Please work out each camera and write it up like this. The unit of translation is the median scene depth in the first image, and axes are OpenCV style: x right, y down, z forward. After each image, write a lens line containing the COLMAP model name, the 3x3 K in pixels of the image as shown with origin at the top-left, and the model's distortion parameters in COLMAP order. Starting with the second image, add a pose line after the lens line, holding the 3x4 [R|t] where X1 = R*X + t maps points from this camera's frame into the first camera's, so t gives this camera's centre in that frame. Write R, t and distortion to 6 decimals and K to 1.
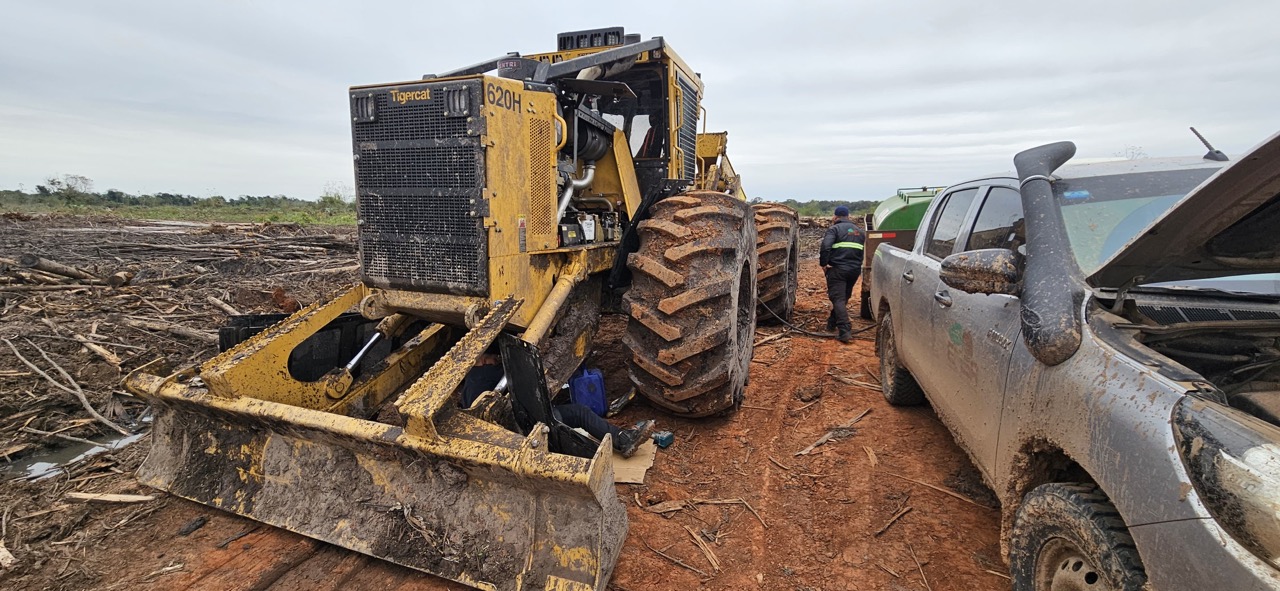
lens RADIAL K [[522.0, 0, 627.2], [0, 522.0, 295.5], [0, 0, 1]] dist [0.001073, -0.000115]
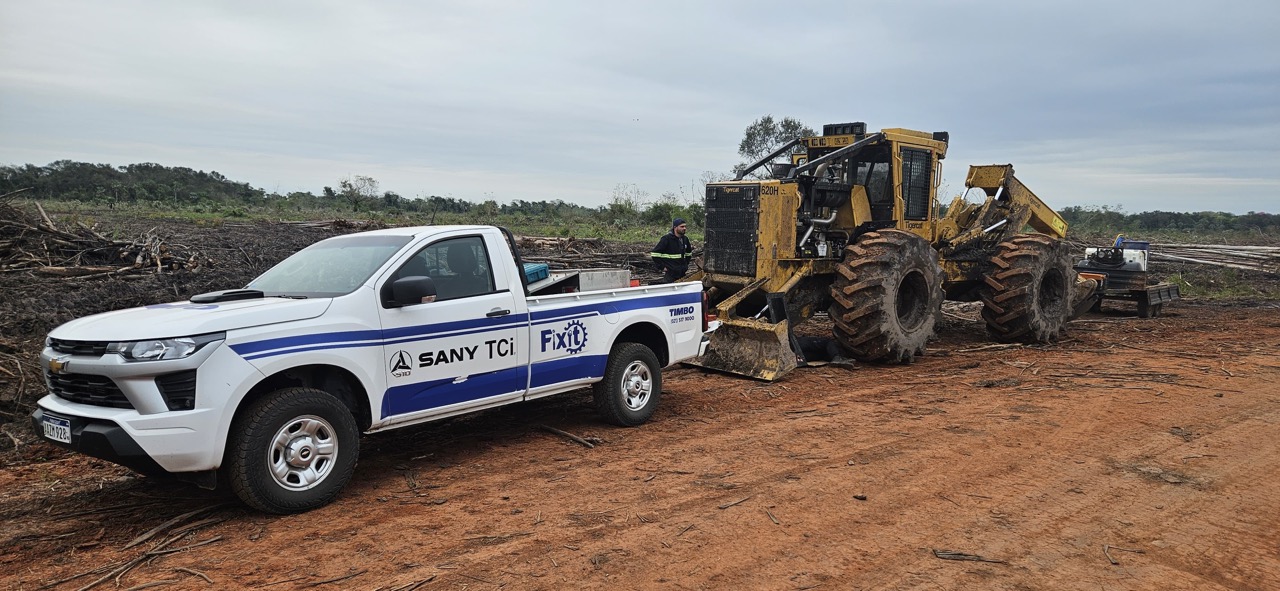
lens RADIAL K [[853.4, 0, 643.3], [0, 853.4, 303.9], [0, 0, 1]] dist [0.053017, -0.005122]
pose [[0.888592, 0.060303, -0.454718, 0.852330], [-0.091865, 0.994632, -0.047614, 0.291941], [0.449406, 0.084082, 0.889362, -2.147065]]
